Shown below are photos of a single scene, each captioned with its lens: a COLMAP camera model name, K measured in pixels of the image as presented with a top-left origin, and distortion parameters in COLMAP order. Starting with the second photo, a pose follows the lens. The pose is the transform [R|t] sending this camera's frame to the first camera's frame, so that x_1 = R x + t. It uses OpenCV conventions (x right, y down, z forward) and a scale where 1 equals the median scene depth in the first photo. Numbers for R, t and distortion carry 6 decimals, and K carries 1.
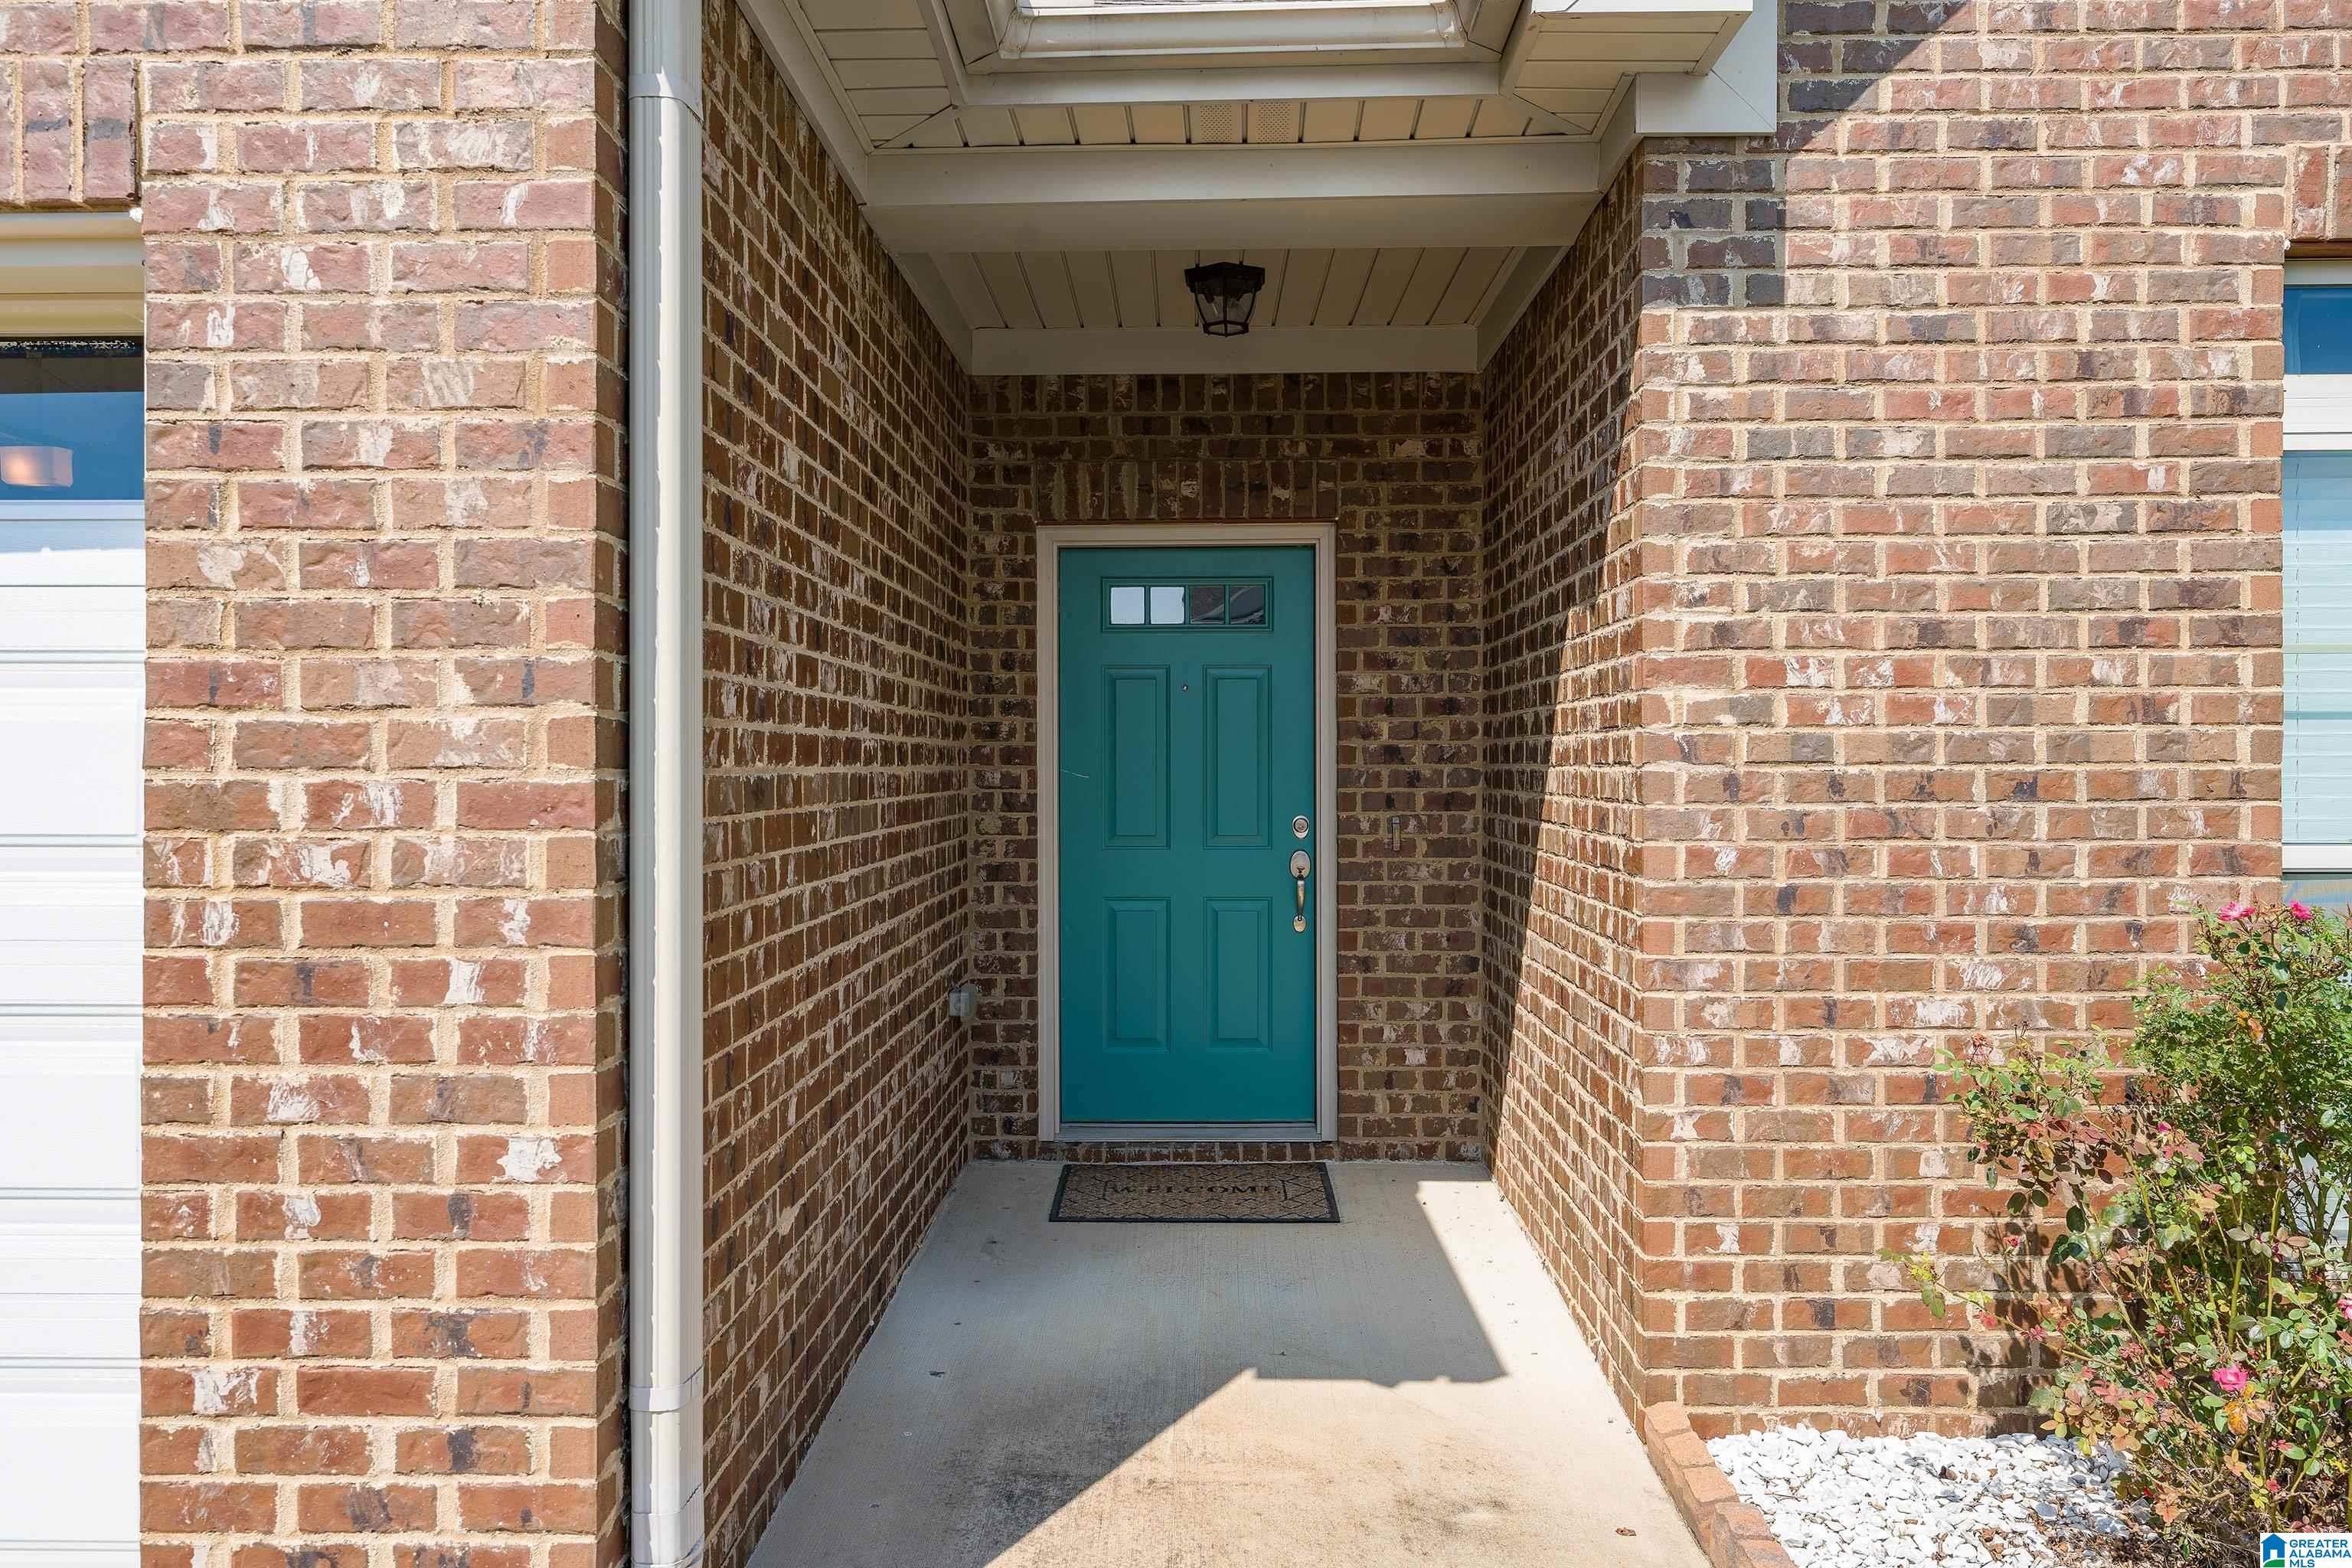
lens RADIAL K [[1555.0, 0, 1182.2], [0, 1555.0, 780.5], [0, 0, 1]] dist [0.003435, 0.001560]
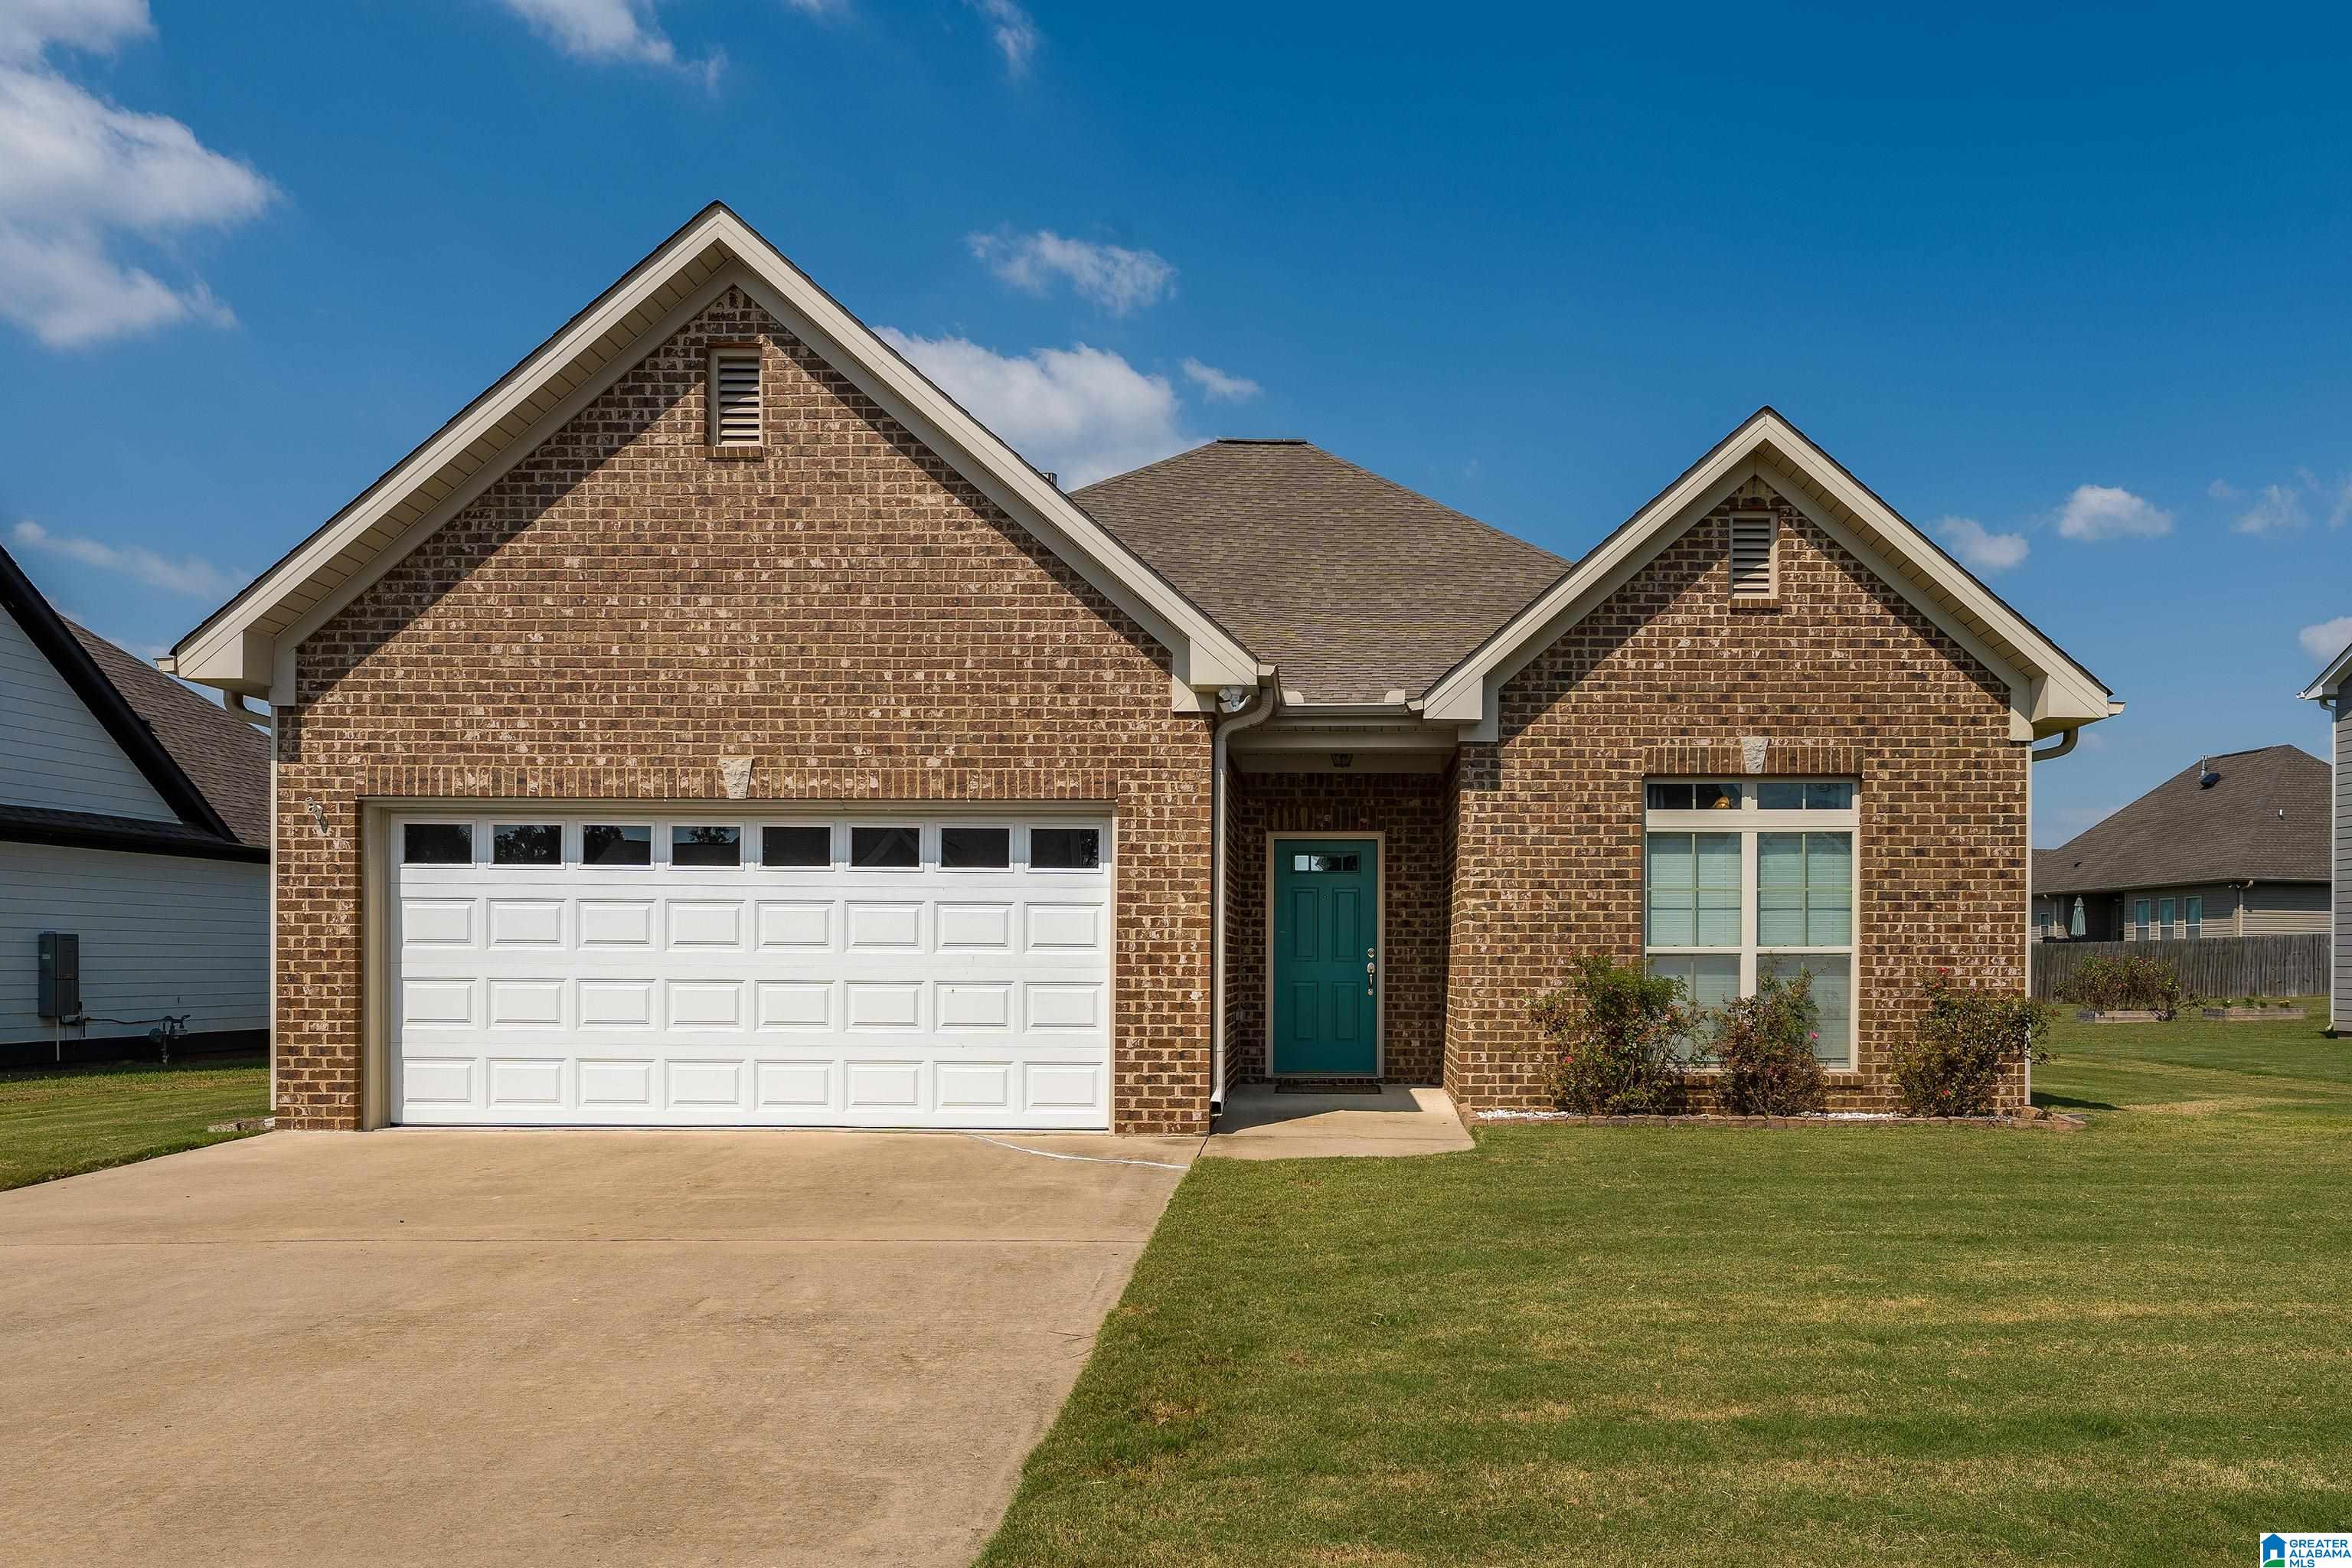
lens RADIAL K [[1565.2, 0, 1320.1], [0, 1565.2, 991.3], [0, 0, 1]] dist [0.005427, 0.000397]
pose [[0.999915, 0.006034, 0.011562, -0.056617], [-0.006109, 0.999960, 0.006464, 0.126480], [-0.011523, -0.006535, 0.999912, -2.511369]]
